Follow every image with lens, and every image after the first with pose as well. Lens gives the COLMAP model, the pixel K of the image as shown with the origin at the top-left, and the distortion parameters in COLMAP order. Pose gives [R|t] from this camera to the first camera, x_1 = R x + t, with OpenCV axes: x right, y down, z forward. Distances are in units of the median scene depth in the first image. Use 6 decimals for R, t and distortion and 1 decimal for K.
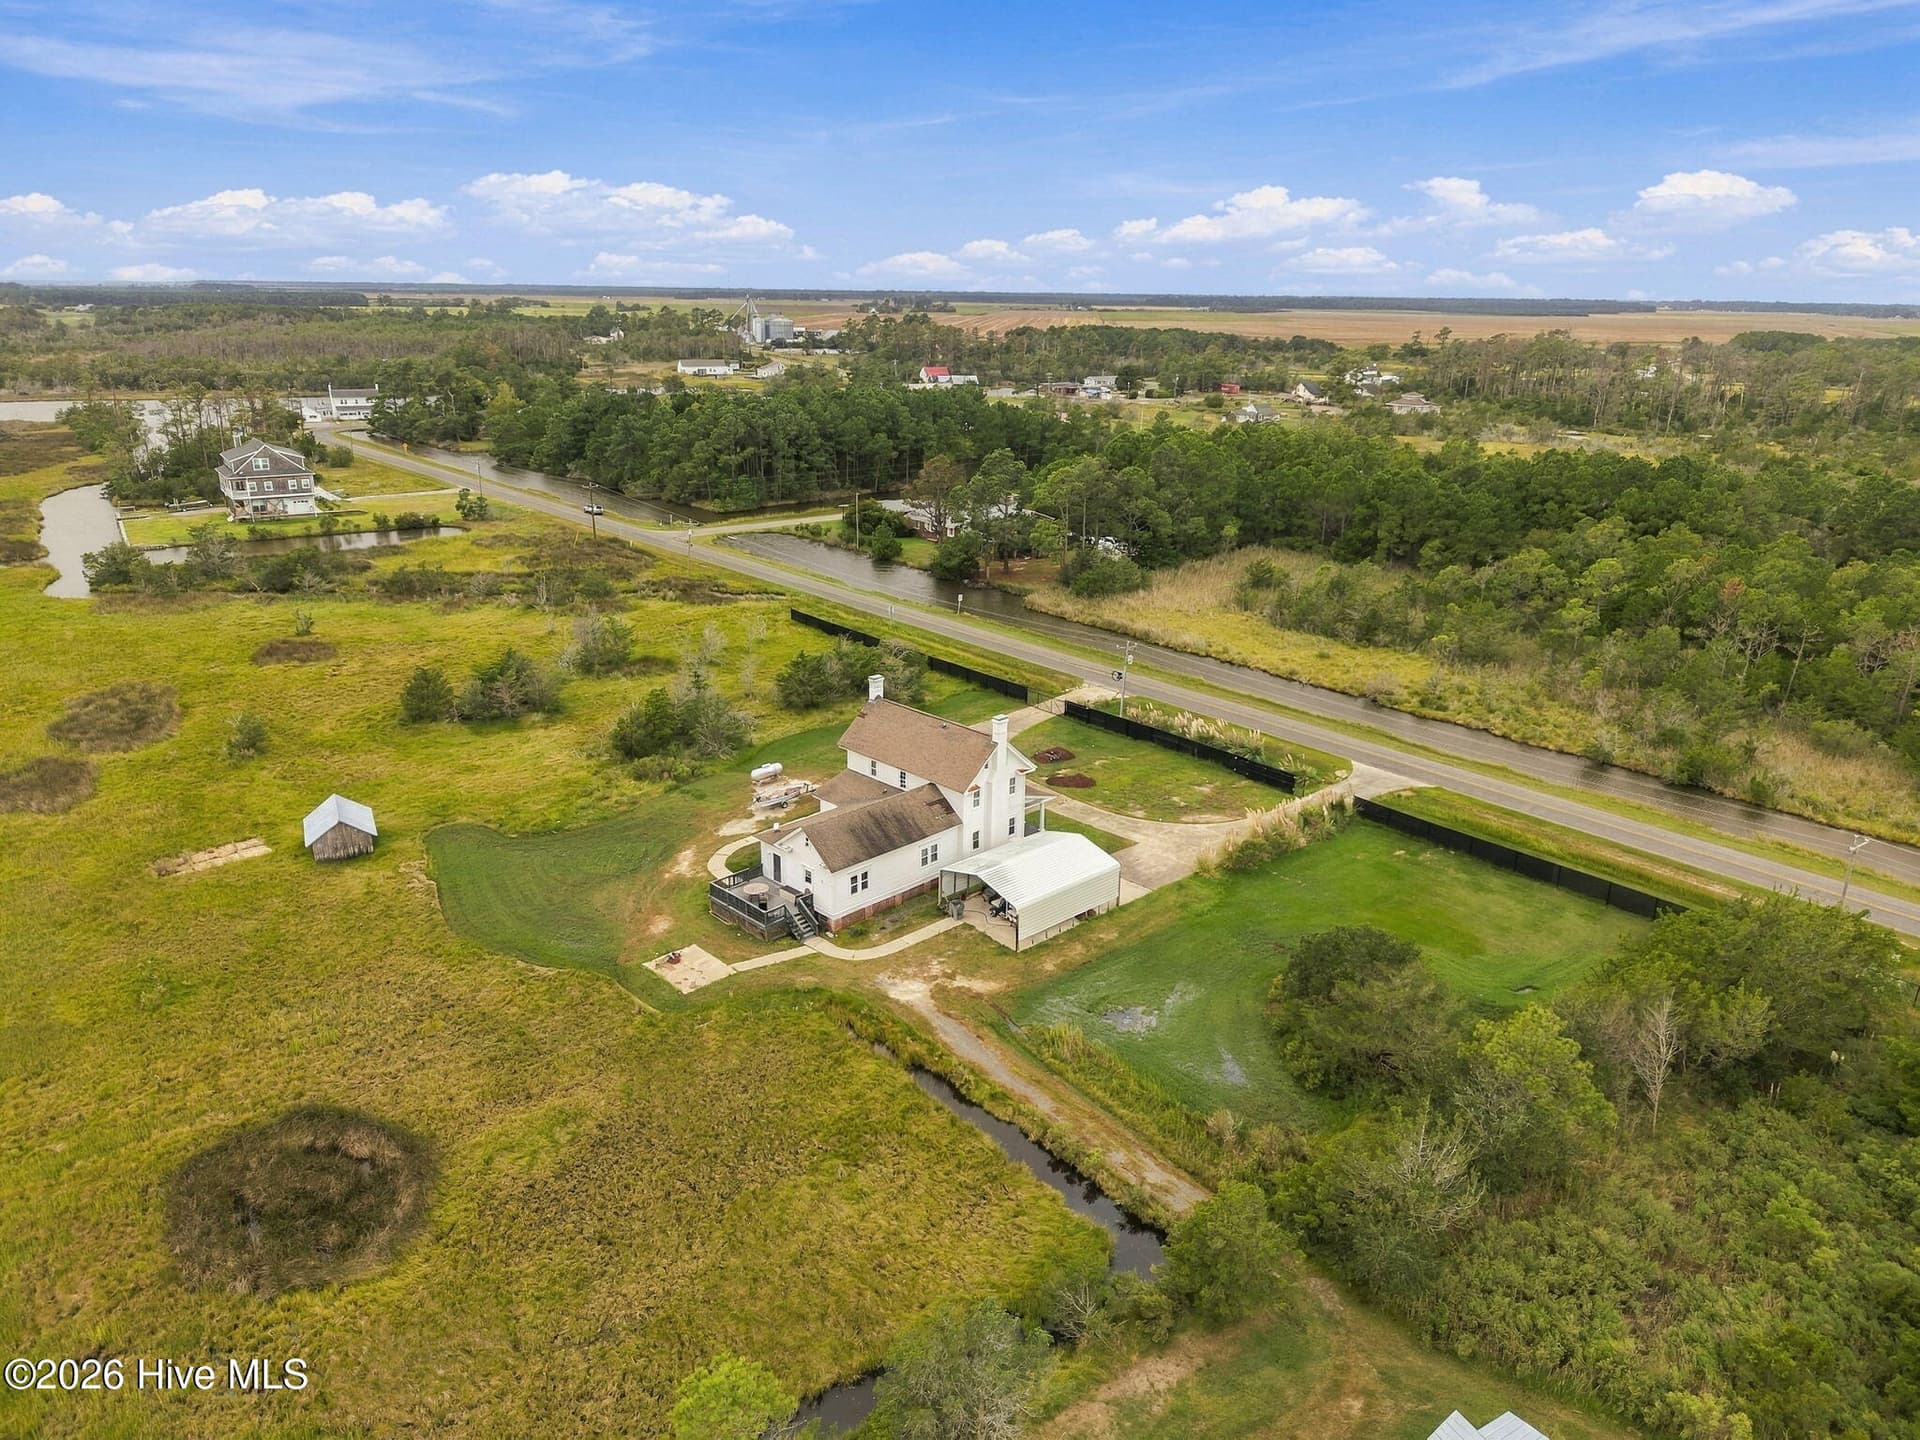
lens RADIAL K [[1285.7, 0, 968.7], [0, 1285.7, 722.9], [0, 0, 1]] dist [0.022811, -0.018802]
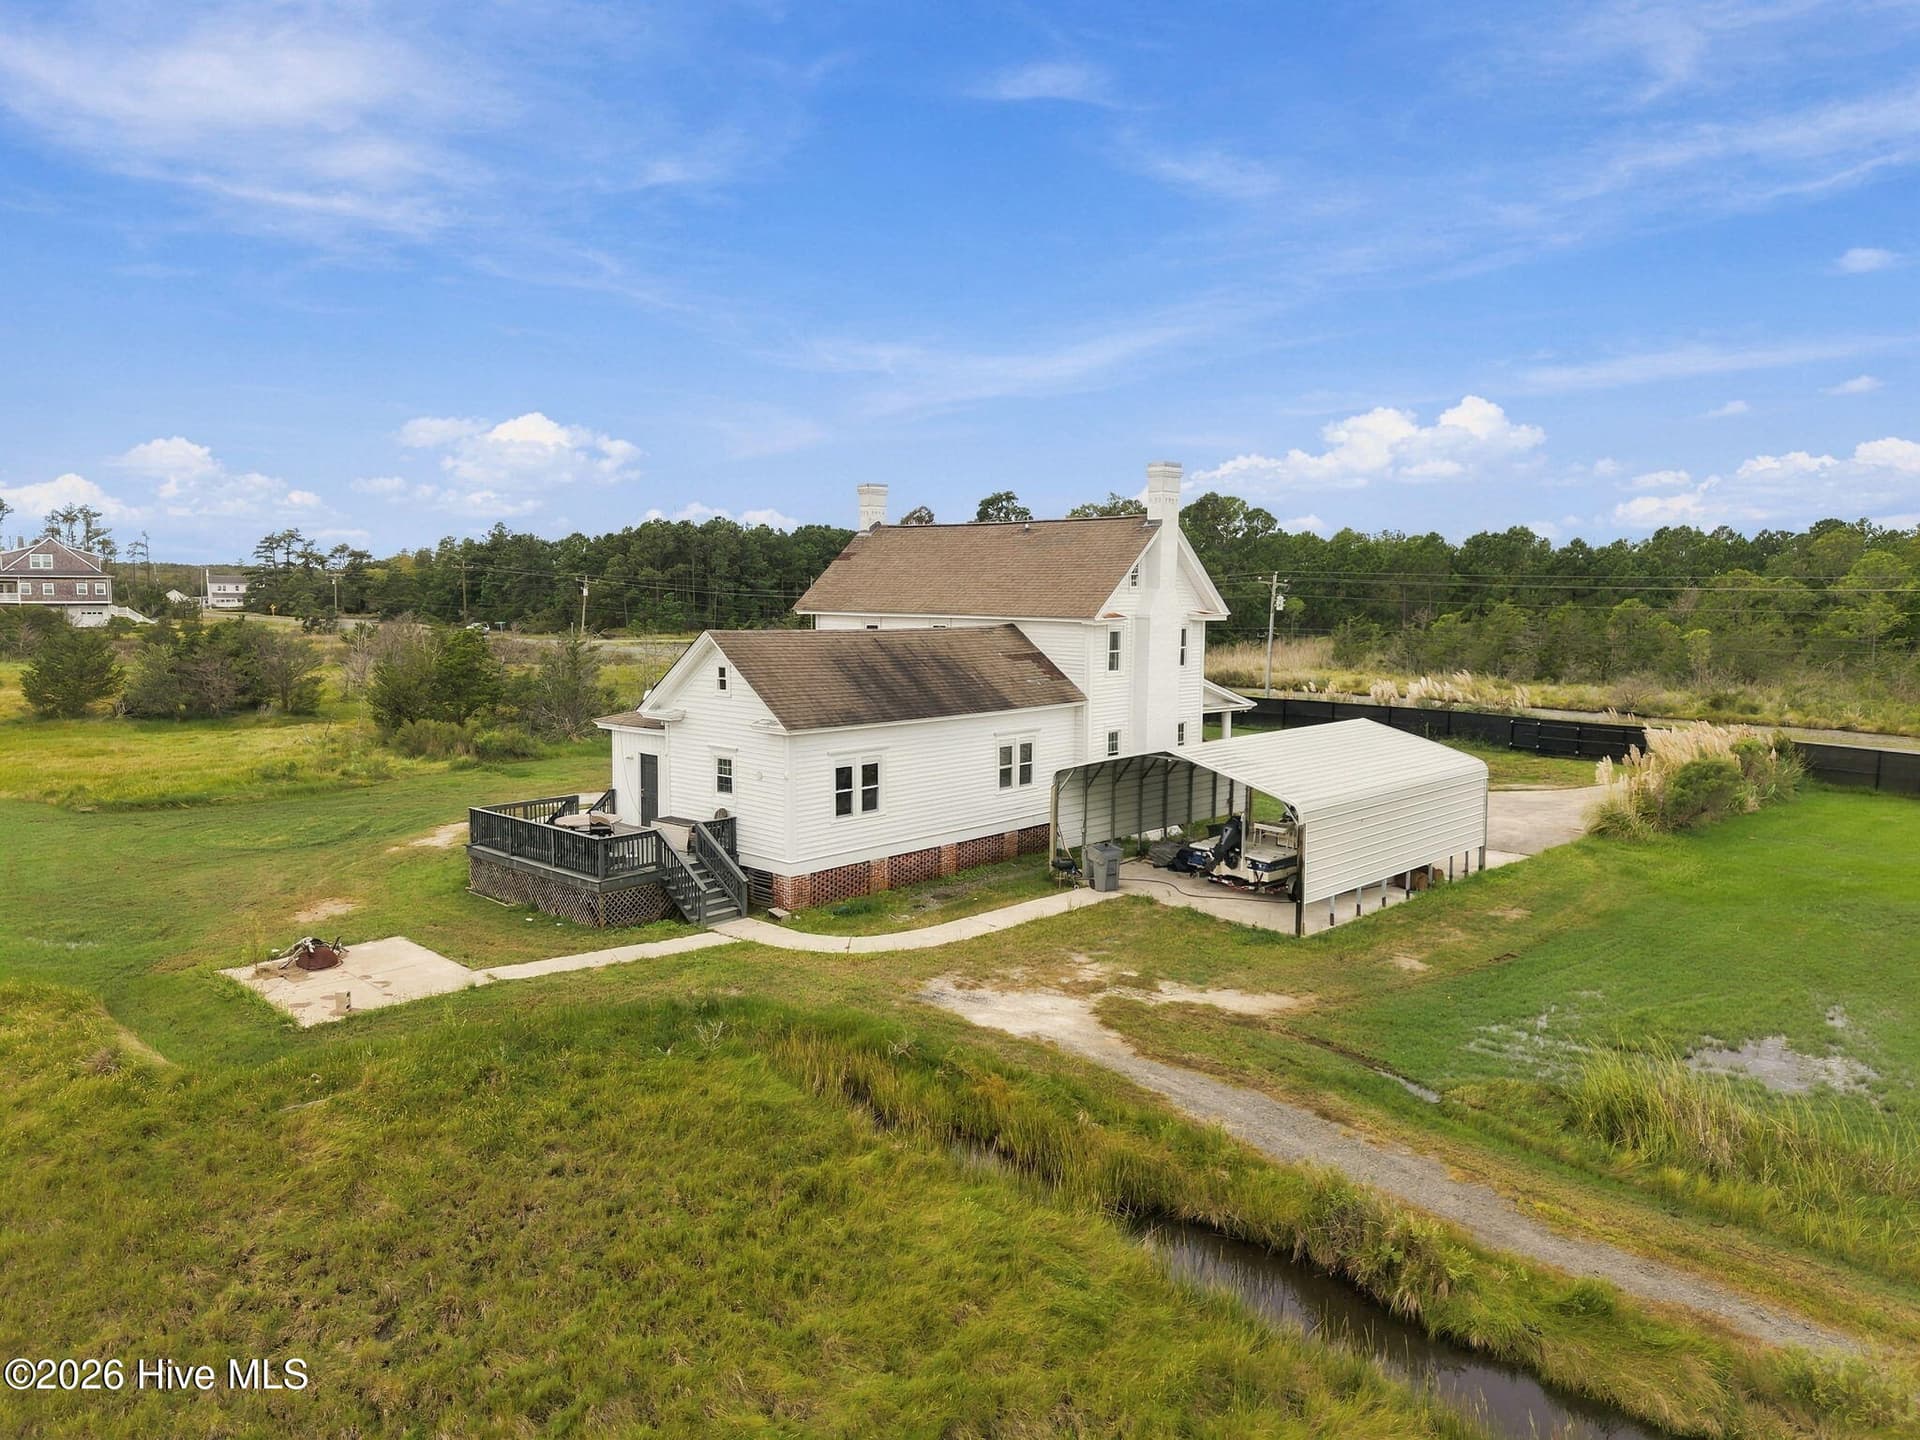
lens RADIAL K [[1285.7, 0, 953.2], [0, 1285.7, 715.8], [0, 0, 1]] dist [0.022811, -0.018802]
pose [[0.999321, -0.014768, 0.033766, -0.070446], [0.021933, 0.974602, -0.222867, 0.194570], [-0.029617, 0.223456, 0.974264, 0.631285]]
